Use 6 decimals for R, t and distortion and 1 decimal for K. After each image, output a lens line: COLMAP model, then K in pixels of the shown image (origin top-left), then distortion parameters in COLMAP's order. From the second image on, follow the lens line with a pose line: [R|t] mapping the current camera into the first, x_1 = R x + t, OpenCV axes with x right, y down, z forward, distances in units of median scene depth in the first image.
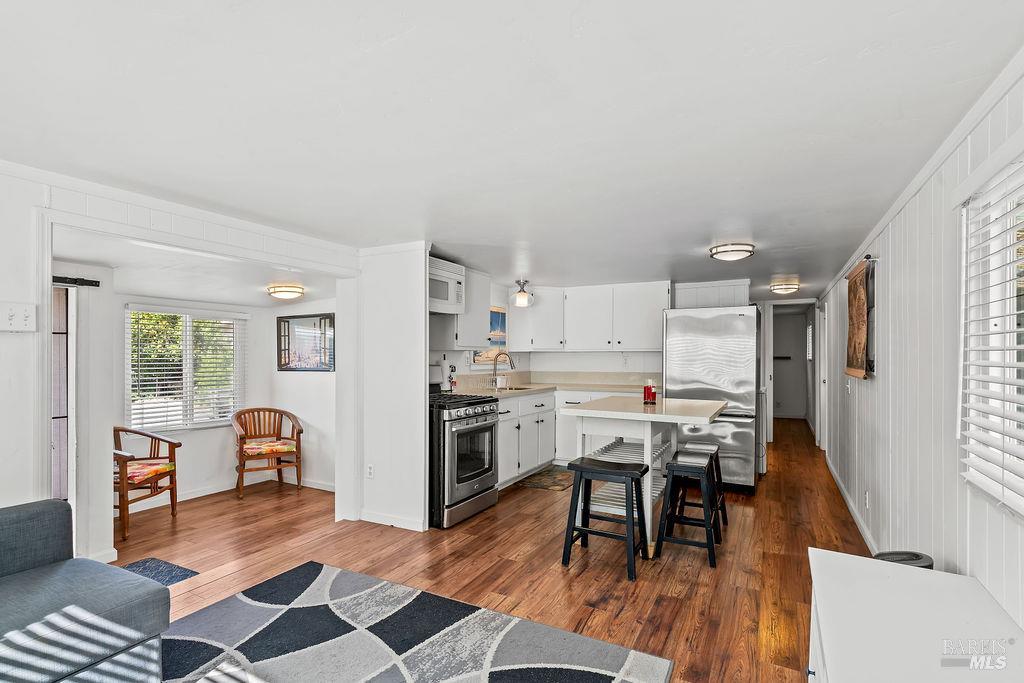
lens RADIAL K [[497.6, 0, 516.3], [0, 497.6, 360.2], [0, 0, 1]] dist [0.002017, 0.000525]
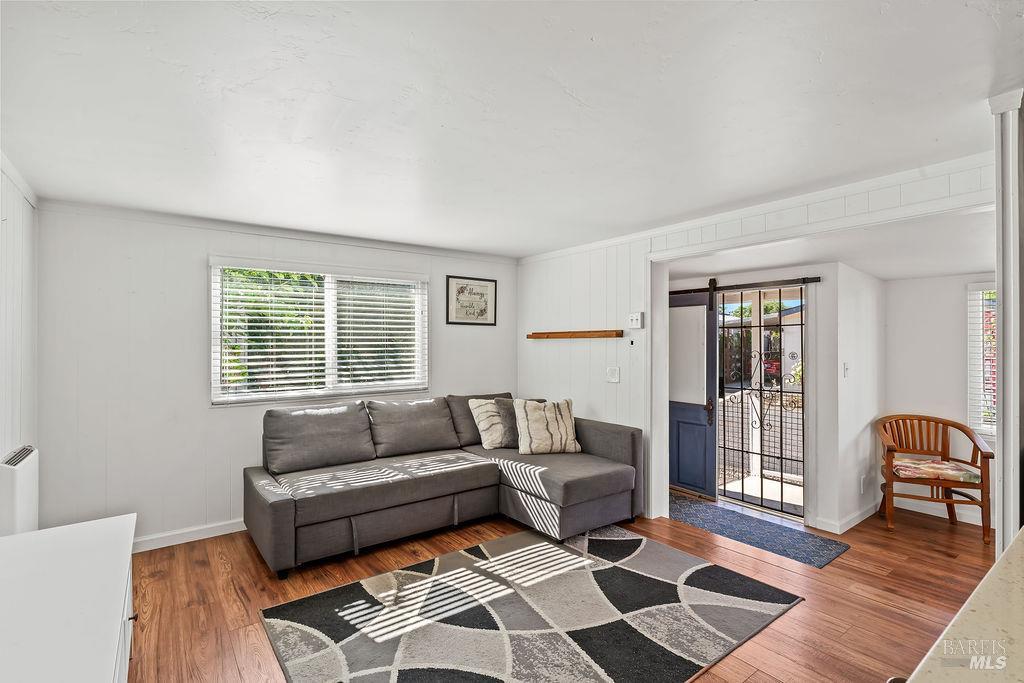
lens RADIAL K [[479.1, 0, 507.6], [0, 479.1, 338.5], [0, 0, 1]] dist [-0.000197, 0.000153]
pose [[-0.424195, -0.006398, -0.905548, 0.338005], [-0.006135, 0.999972, -0.004191, -0.005377], [0.905550, 0.003777, -0.424223, 0.615805]]
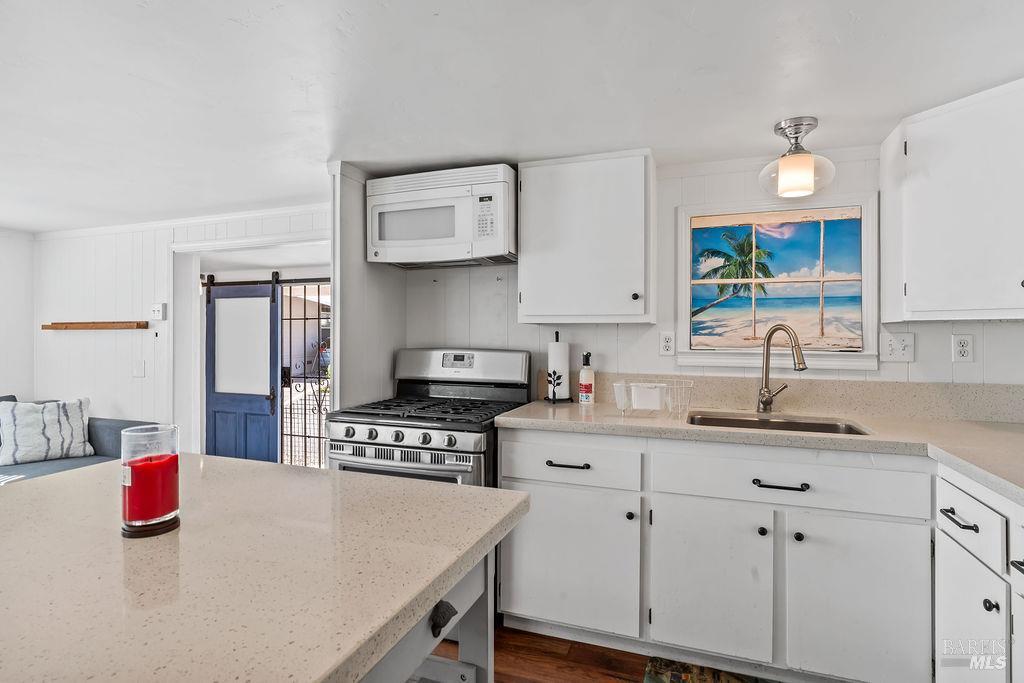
lens RADIAL K [[532.3, 0, 508.9], [0, 532.3, 333.4], [0, 0, 1]] dist [-0.003152, -0.000272]
pose [[0.128141, 0.004429, -0.991746, 0.453139], [-0.006734, 0.999971, 0.003595, -0.012421], [0.991733, 0.006218, 0.128167, 0.943387]]
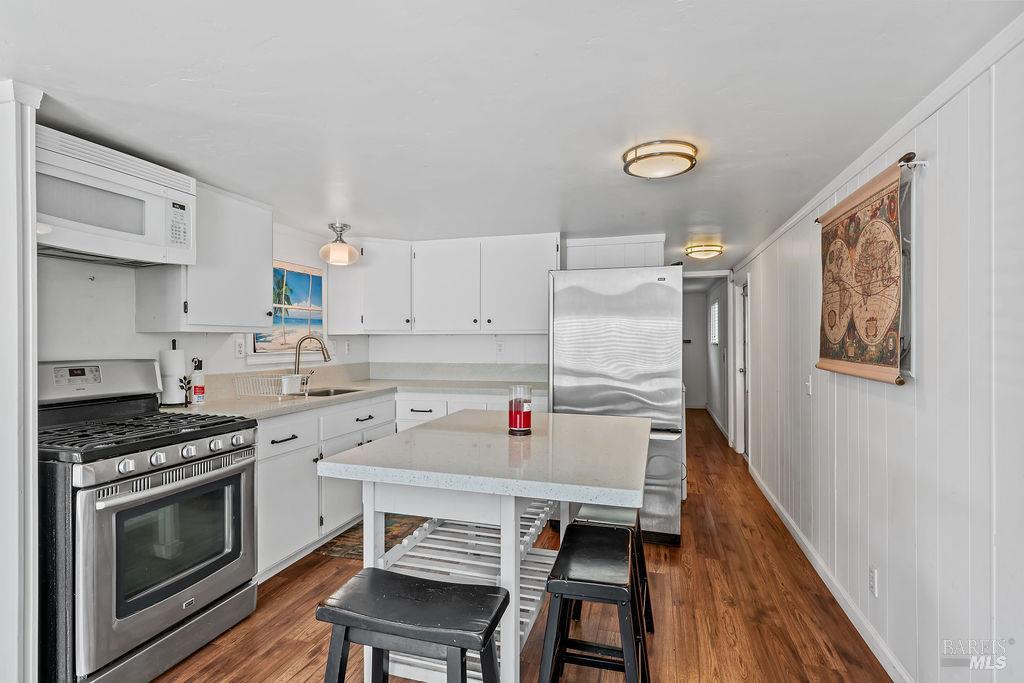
lens RADIAL K [[502.3, 0, 512.0], [0, 502.3, 341.5], [0, 0, 1]] dist [-0.002280, -0.000247]
pose [[0.980331, -0.004102, 0.197317, 0.128560], [0.004714, 0.999985, -0.002631, -0.006728], [-0.197303, 0.003509, 0.980336, 0.398333]]
